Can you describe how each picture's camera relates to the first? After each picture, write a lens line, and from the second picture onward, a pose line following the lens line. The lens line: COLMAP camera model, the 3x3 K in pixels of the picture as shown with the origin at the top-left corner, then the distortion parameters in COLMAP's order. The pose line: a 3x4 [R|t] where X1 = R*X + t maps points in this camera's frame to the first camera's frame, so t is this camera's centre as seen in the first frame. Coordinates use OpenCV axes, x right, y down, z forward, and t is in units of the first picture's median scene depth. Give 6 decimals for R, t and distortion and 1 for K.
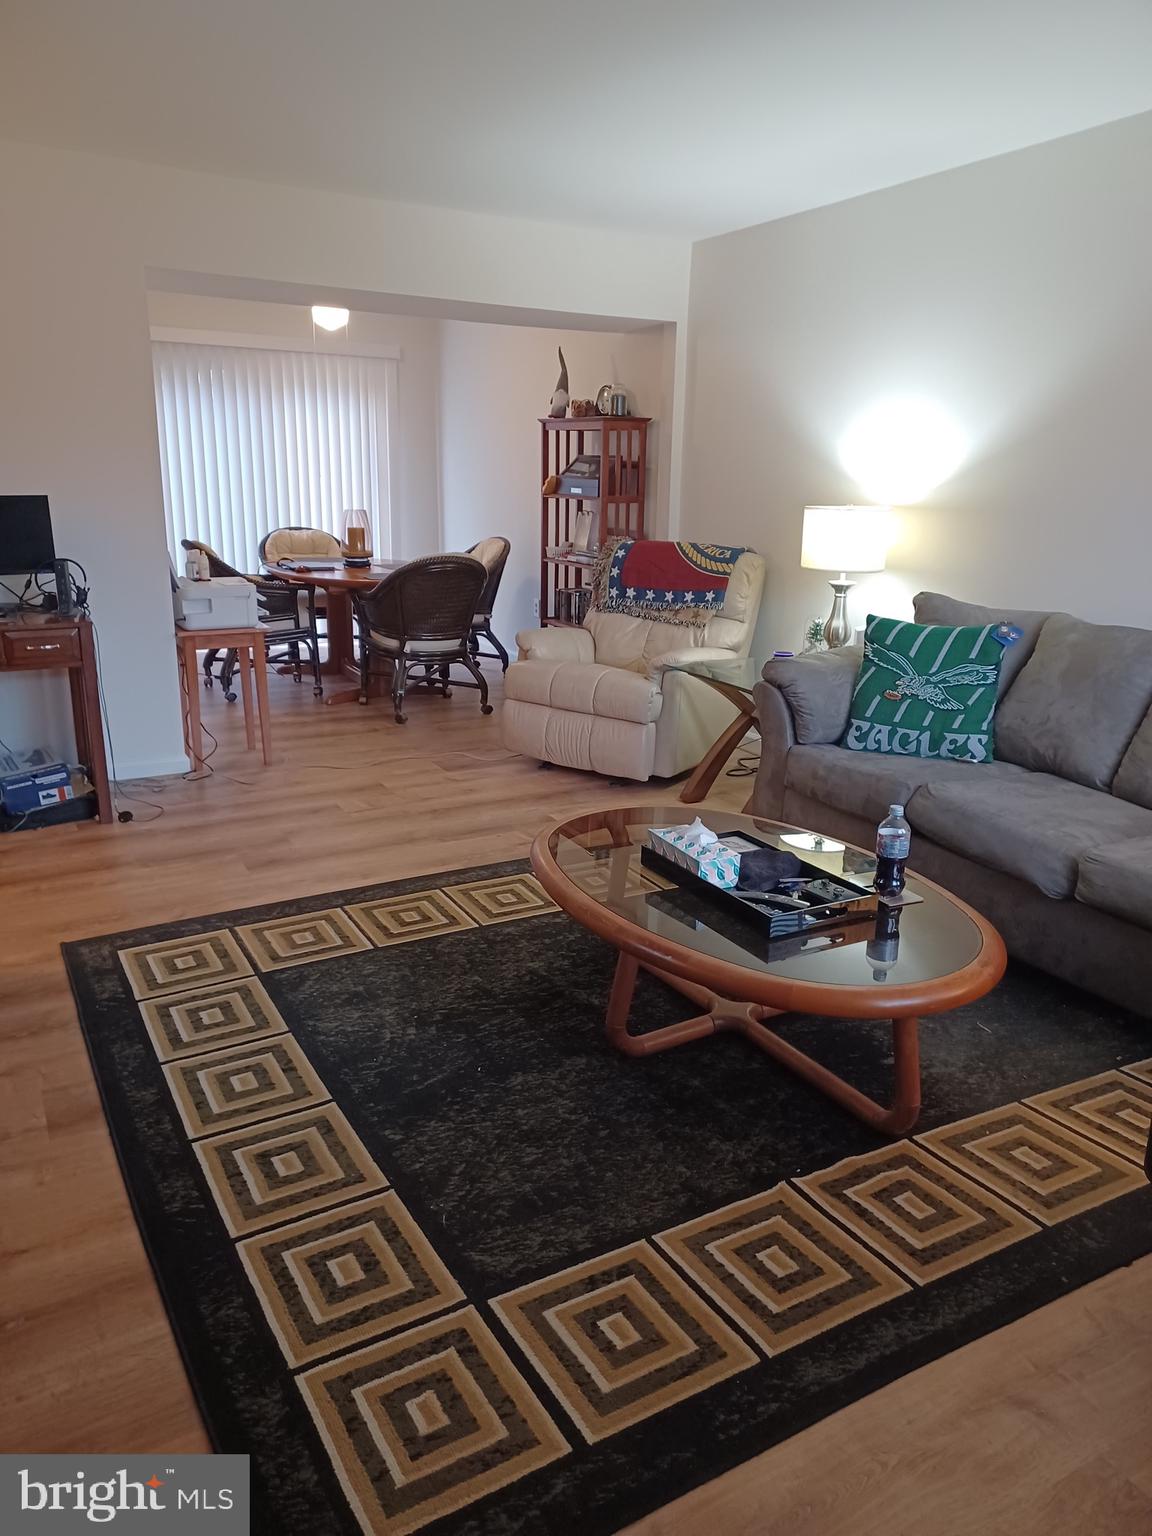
lens RADIAL K [[1119.2, 0, 576.0], [0, 1119.2, 768.0], [0, 0, 1]] dist [0.124602, -0.185824]
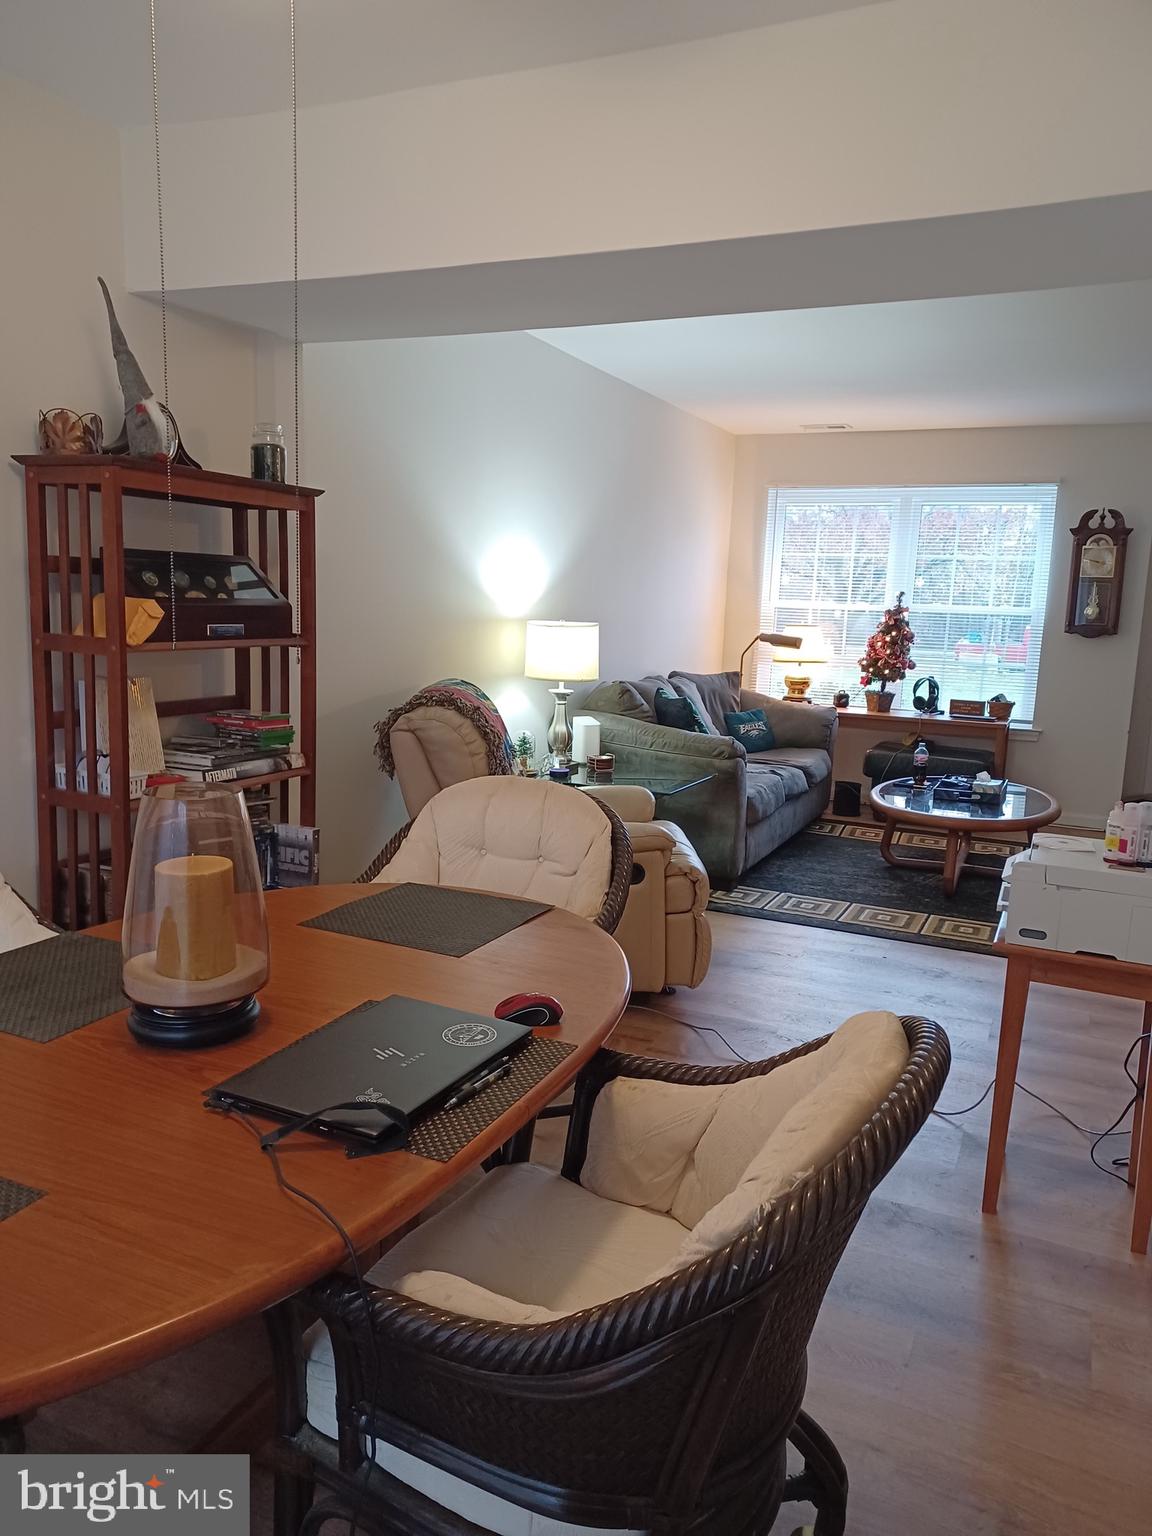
lens RADIAL K [[1098.6, 0, 580.4], [0, 1098.6, 777.2], [0, 0, 1]] dist [0.055202, -0.057946]
pose [[-0.587798, -0.167223, 0.791537, -2.913094], [0.168287, 0.931728, 0.321811, -2.032924], [-0.791311, 0.322365, -0.519526, 7.096568]]
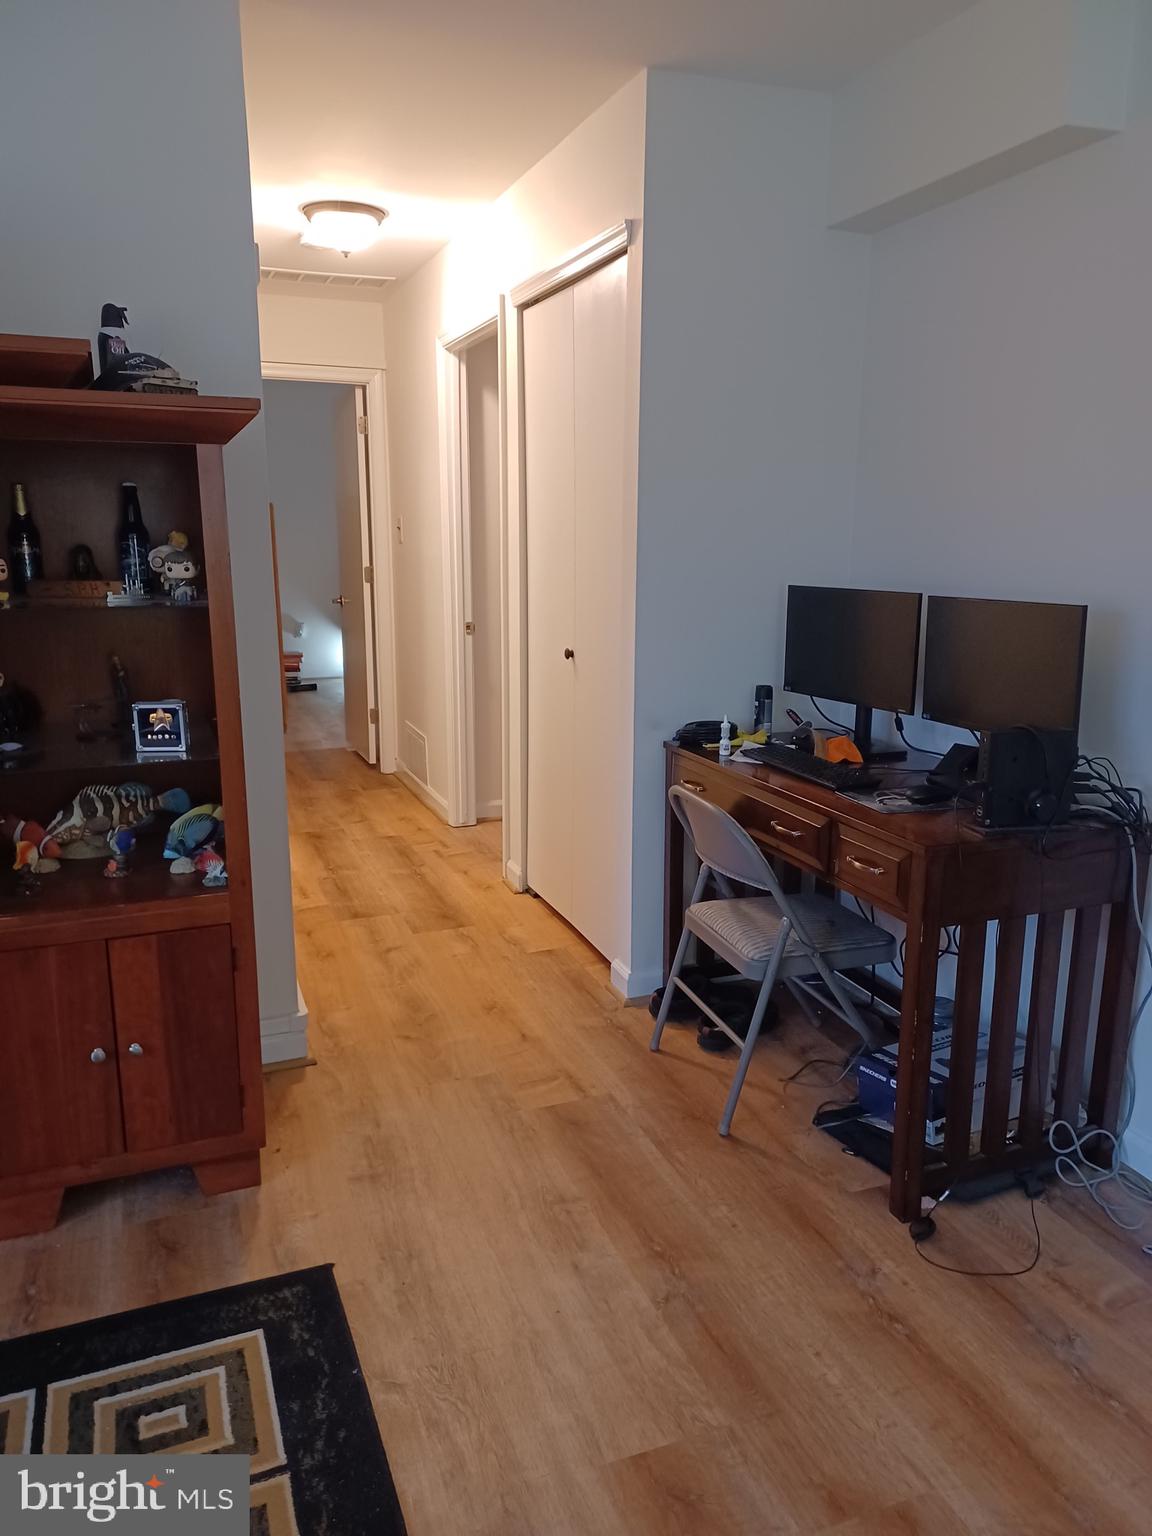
lens RADIAL K [[1103.9, 0, 578.3], [0, 1103.9, 773.5], [0, 0, 1]] dist [0.050227, -0.045166]
pose [[-0.141480, 0.202916, -0.968921, 0.271626], [-0.268276, 0.934281, 0.234834, -0.925747], [0.952896, 0.293163, -0.077744, 3.476518]]
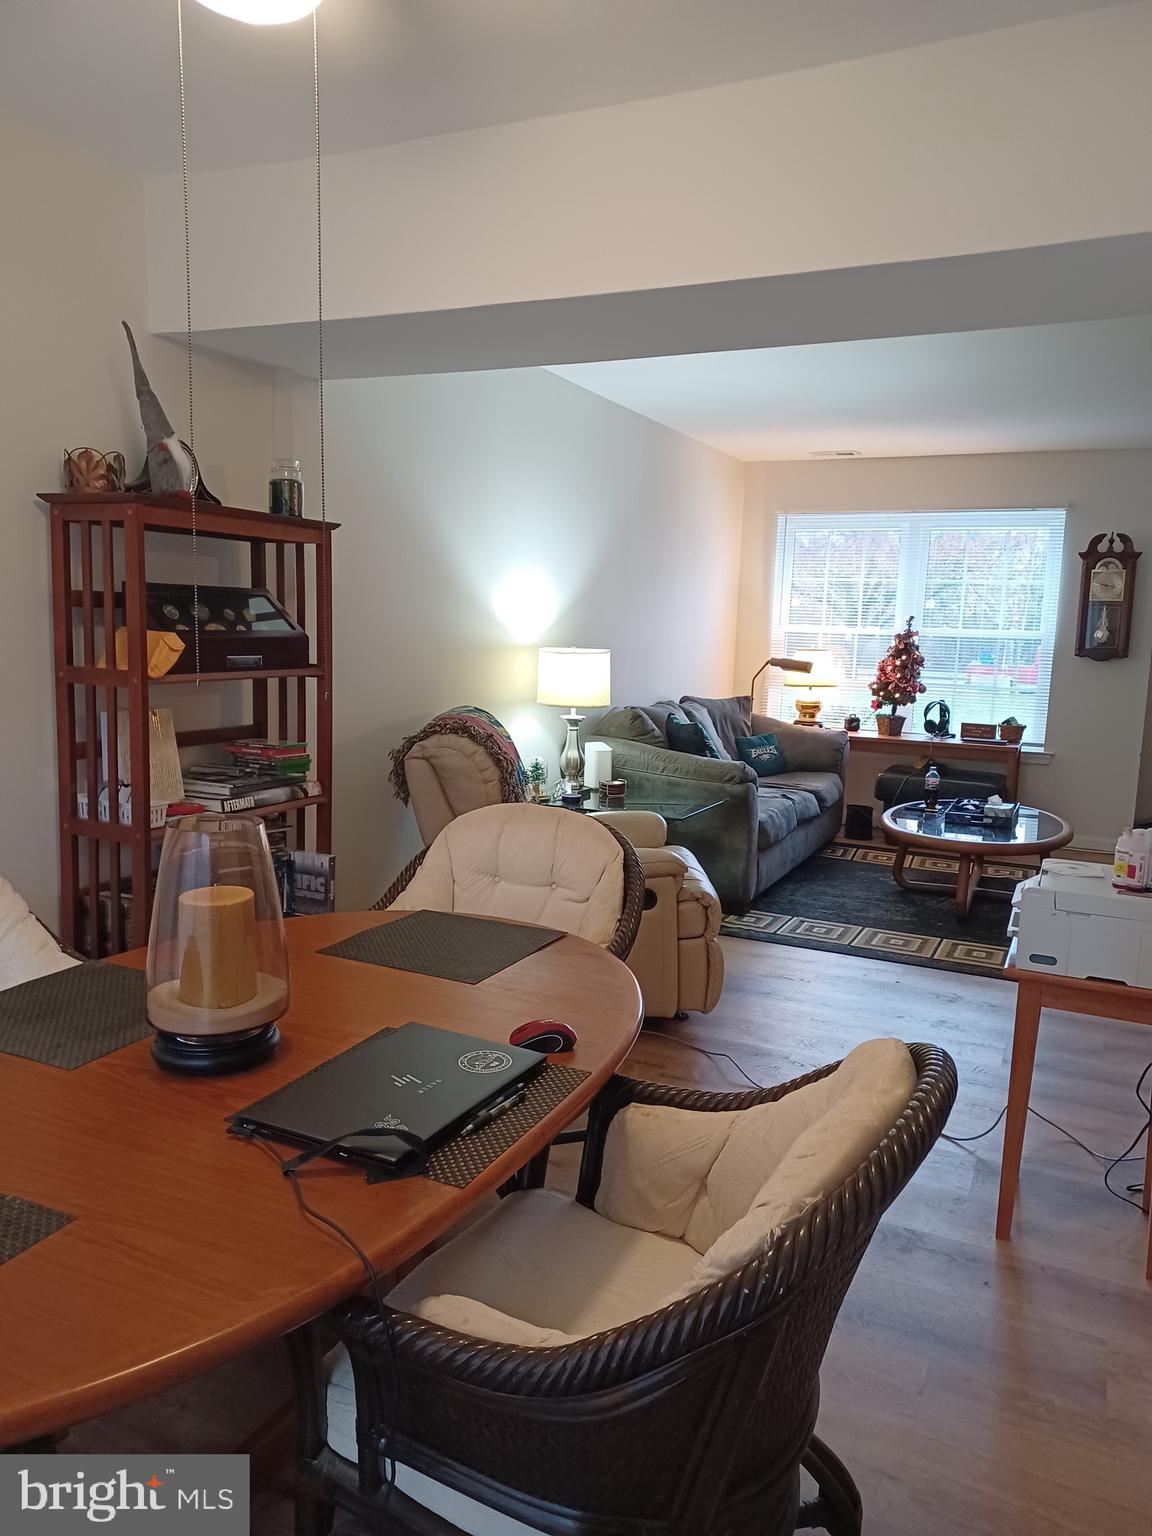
lens RADIAL K [[1103.9, 0, 578.3], [0, 1103.9, 773.5], [0, 0, 1]] dist [0.050227, -0.045166]
pose [[-0.578270, -0.146938, 0.802504, -2.958603], [0.176397, 0.937862, 0.298830, -2.072200], [-0.796547, 0.314364, -0.516418, 7.122504]]
